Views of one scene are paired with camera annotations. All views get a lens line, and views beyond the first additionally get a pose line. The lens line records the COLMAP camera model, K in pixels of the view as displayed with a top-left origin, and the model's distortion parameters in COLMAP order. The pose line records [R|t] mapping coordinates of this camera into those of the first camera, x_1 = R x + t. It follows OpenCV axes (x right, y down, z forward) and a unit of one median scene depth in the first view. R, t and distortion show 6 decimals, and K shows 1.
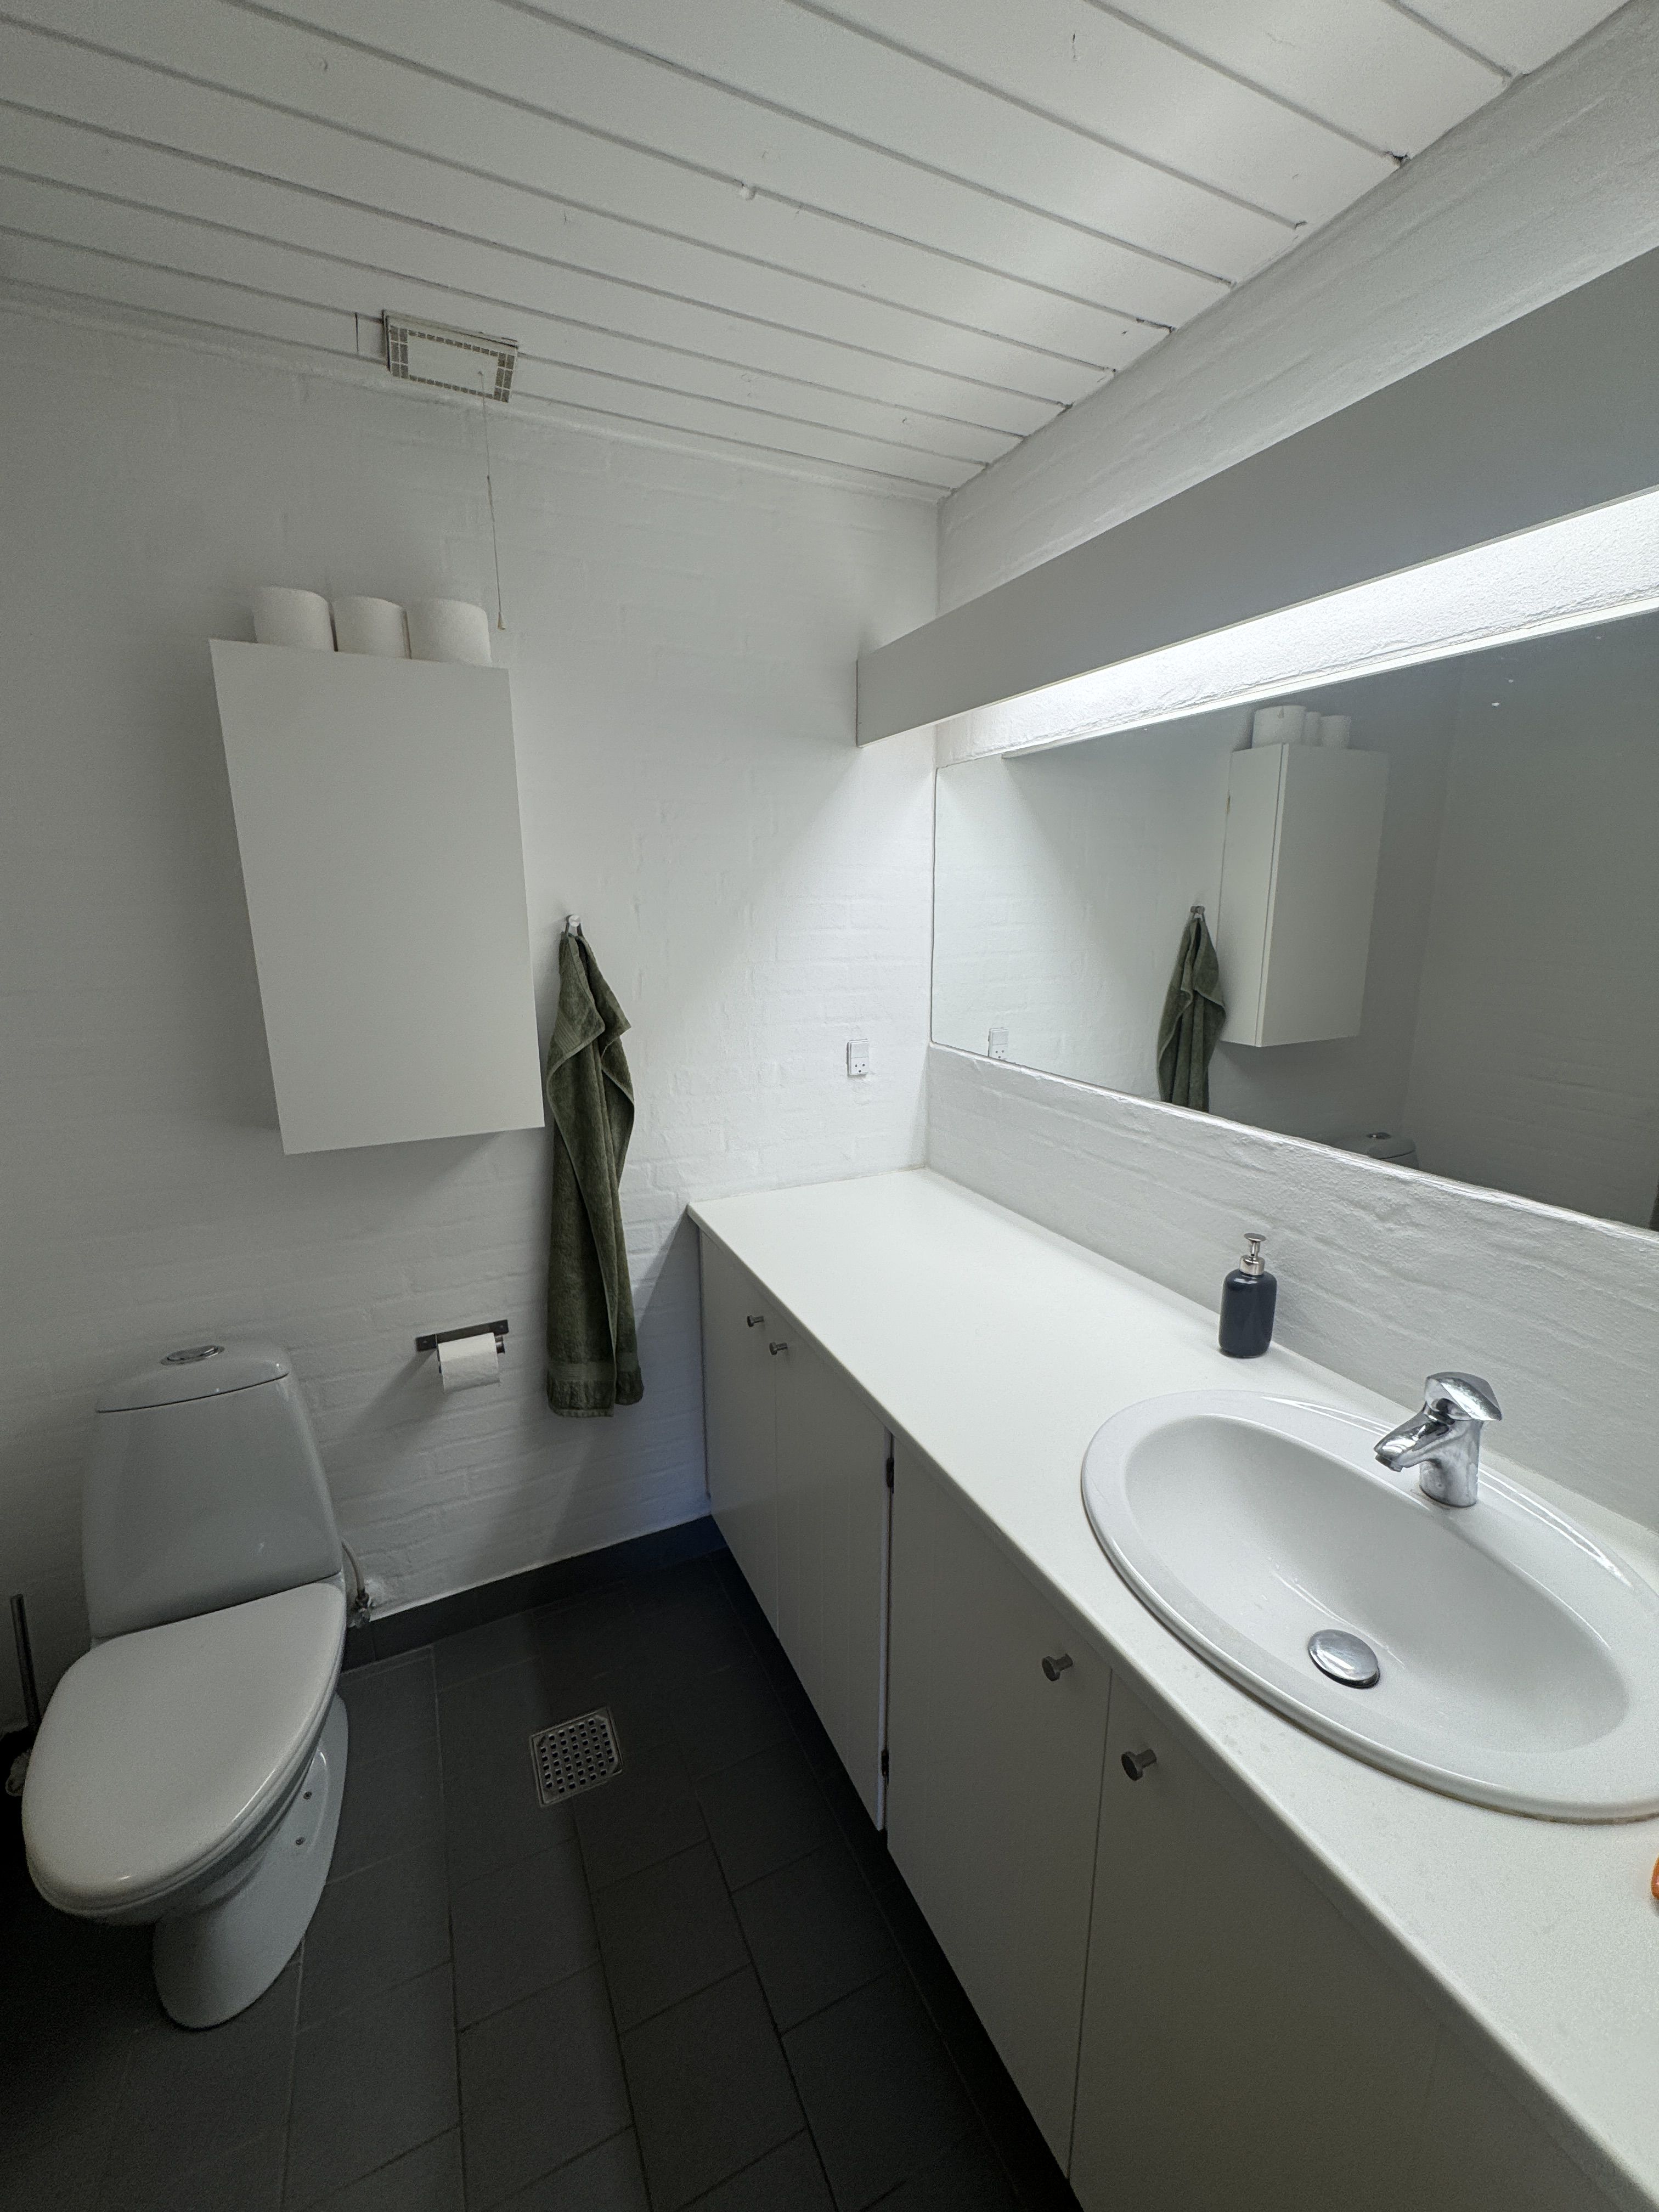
lens RADIAL K [[893.8, 0, 829.5], [0, 893.8, 1106.0], [0, 0, 1]] dist [0.020535, 0.000235]
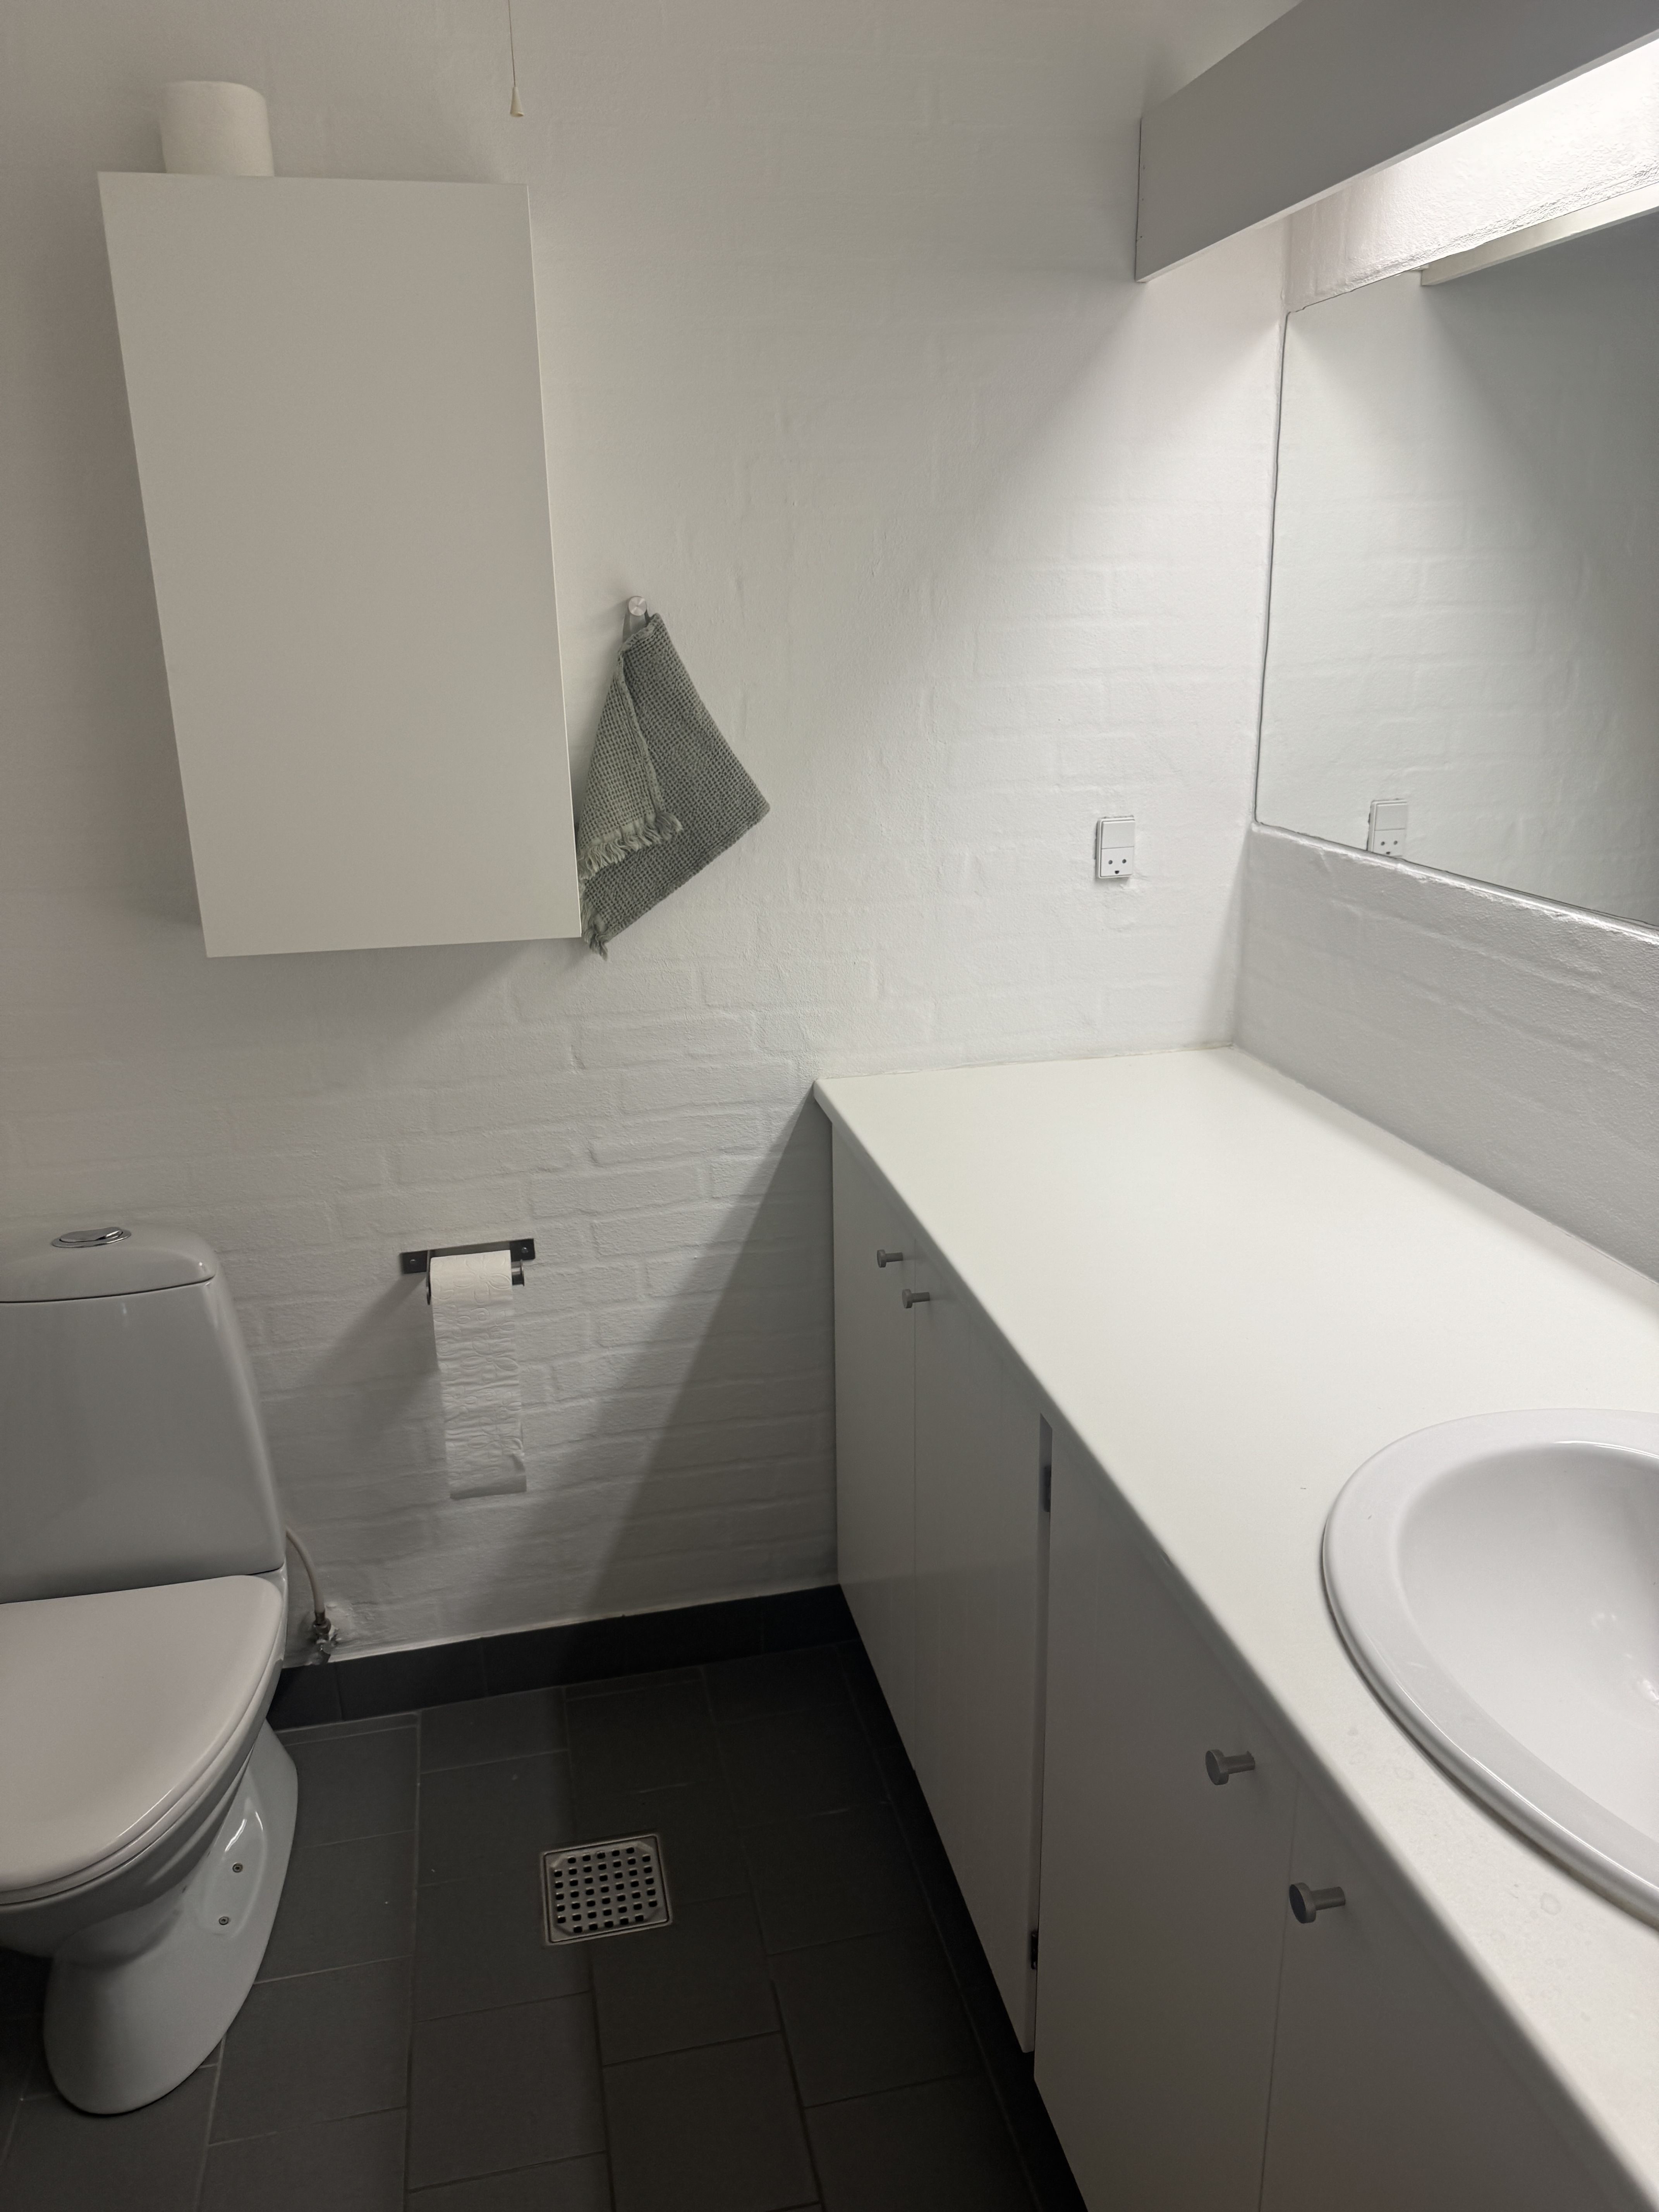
lens RADIAL K [[1575.0, 0, 823.9], [0, 1575.0, 1090.7], [0, 0, 1]] dist [0.106451, -0.101890]
pose [[0.973653, 0.051686, -0.222100, 0.096647], [-0.035169, 0.996357, 0.077688, 0.034273], [0.225307, -0.067830, 0.971924, -0.060822]]
